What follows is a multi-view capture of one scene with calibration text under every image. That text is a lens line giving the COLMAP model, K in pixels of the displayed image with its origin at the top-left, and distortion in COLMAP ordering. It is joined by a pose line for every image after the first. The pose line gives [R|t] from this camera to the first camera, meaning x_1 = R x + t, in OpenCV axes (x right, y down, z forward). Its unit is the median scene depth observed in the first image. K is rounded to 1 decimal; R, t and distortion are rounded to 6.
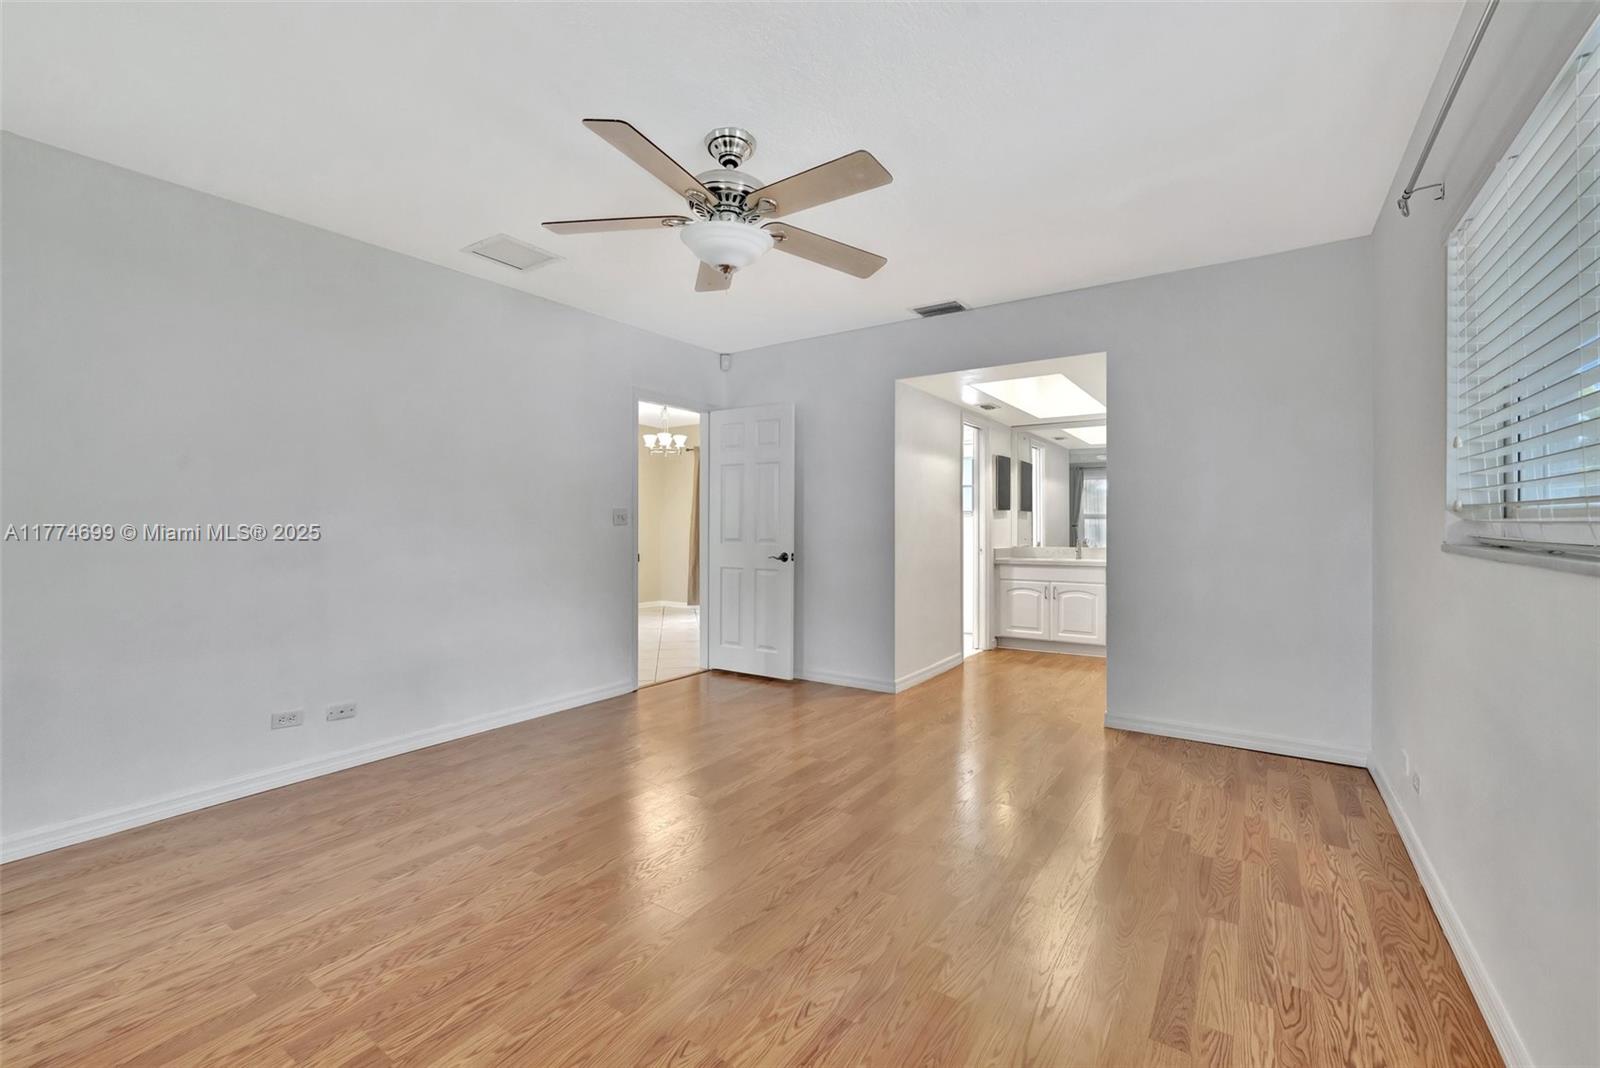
lens RADIAL K [[662.8, 0, 792.7], [0, 662.8, 527.4], [0, 0, 1]] dist [0.014227, -0.000063]
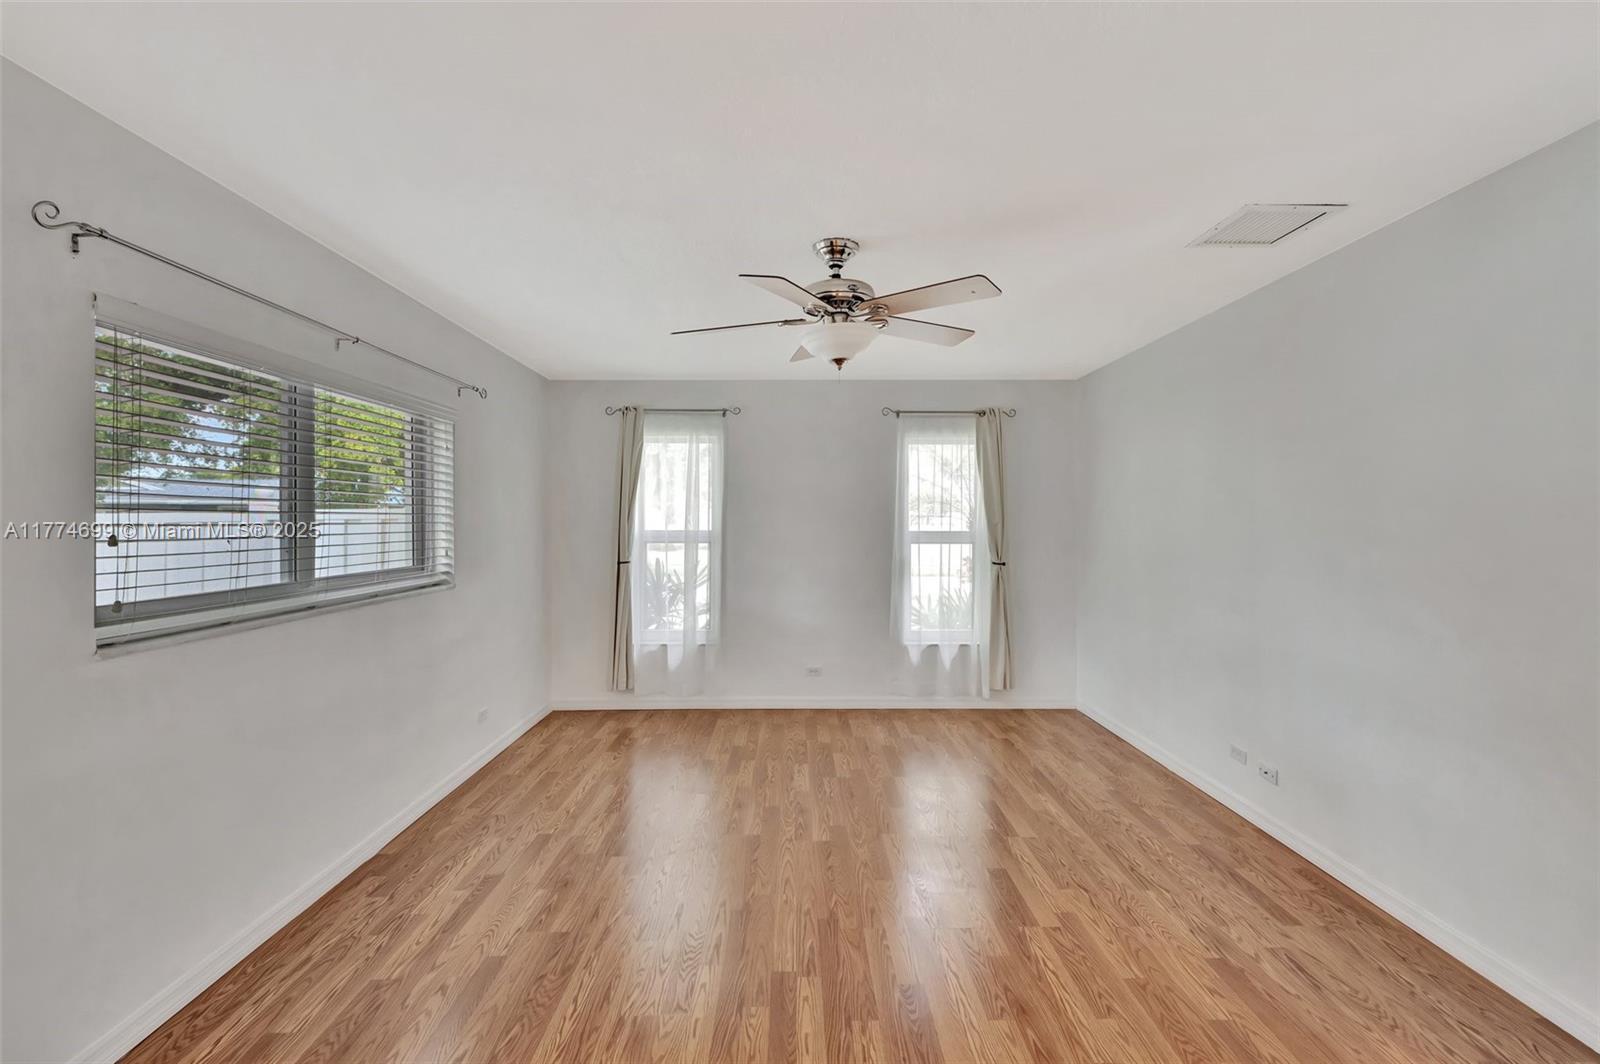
lens RADIAL K [[674.8, 0, 802.5], [0, 674.8, 517.1], [0, 0, 1]] dist [0.005974, -0.000443]
pose [[-0.809758, -0.001243, -0.586762, 0.569640], [-0.004020, 0.999986, 0.003430, -0.123080], [0.586750, 0.005136, -0.809752, 1.755351]]
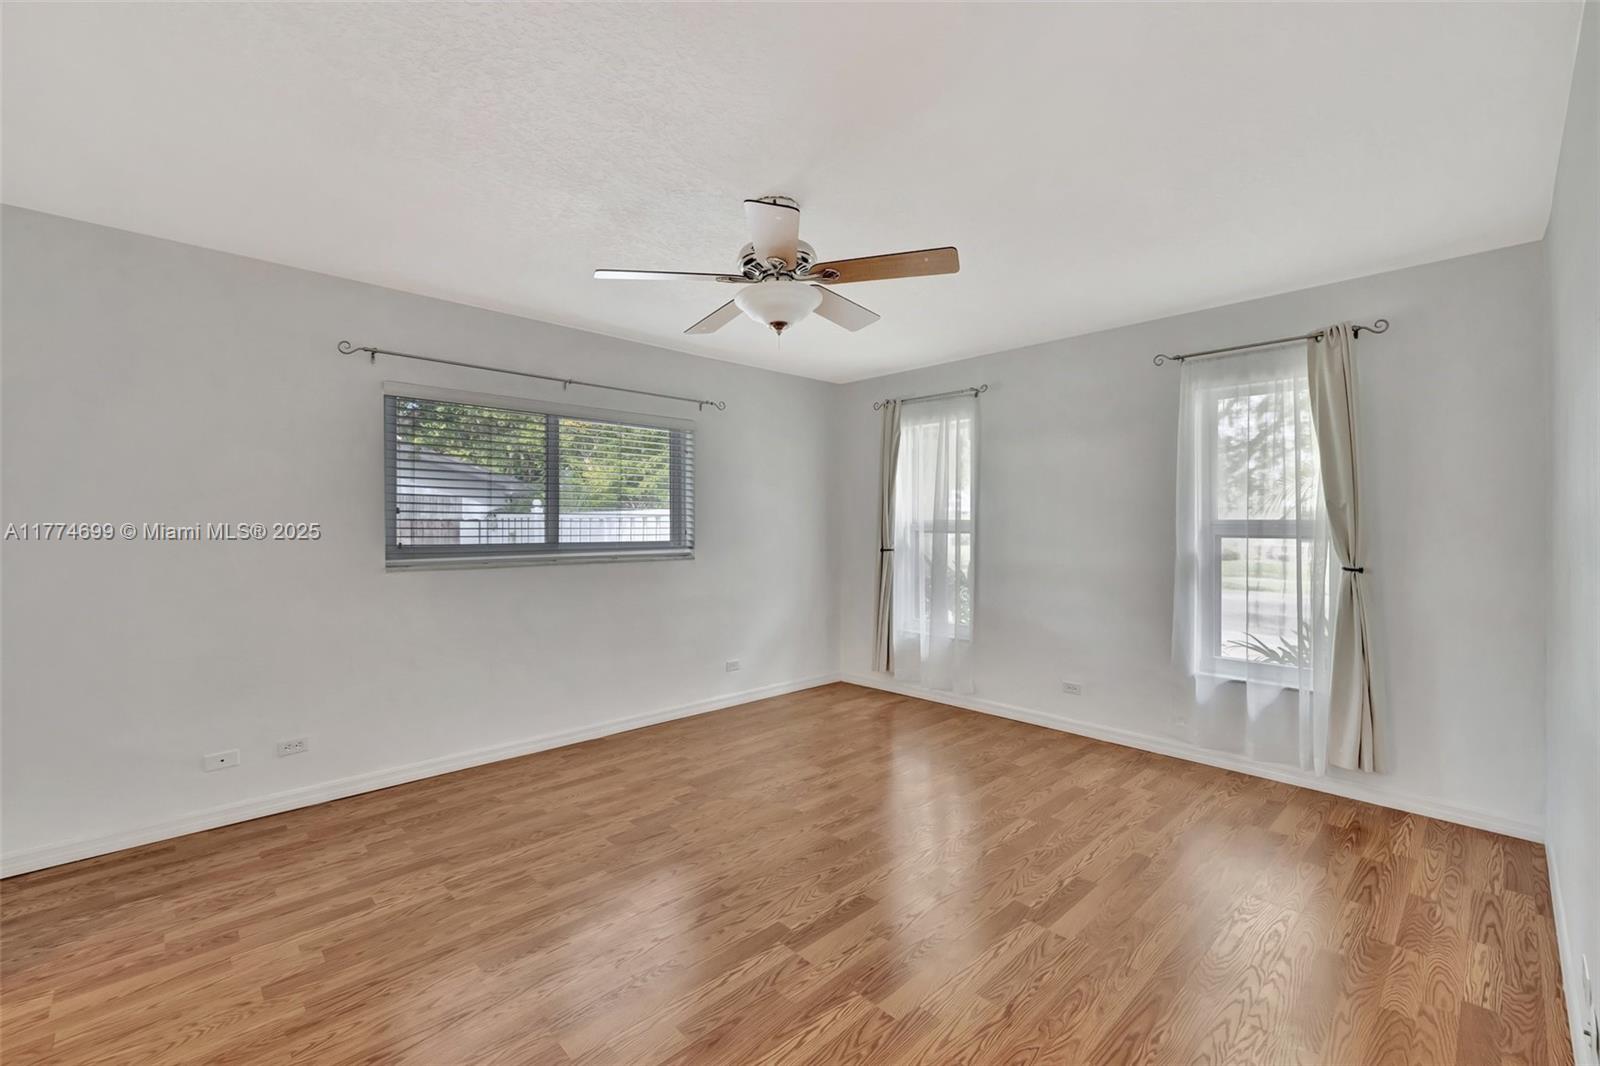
lens RADIAL K [[674.8, 0, 802.5], [0, 674.8, 518.1], [0, 0, 1]] dist [0.005974, -0.000443]
pose [[-0.981152, 0.001261, 0.193234, -0.321292], [0.000930, 0.999998, -0.001801, -0.074588], [-0.193236, -0.001587, -0.981151, 1.922355]]
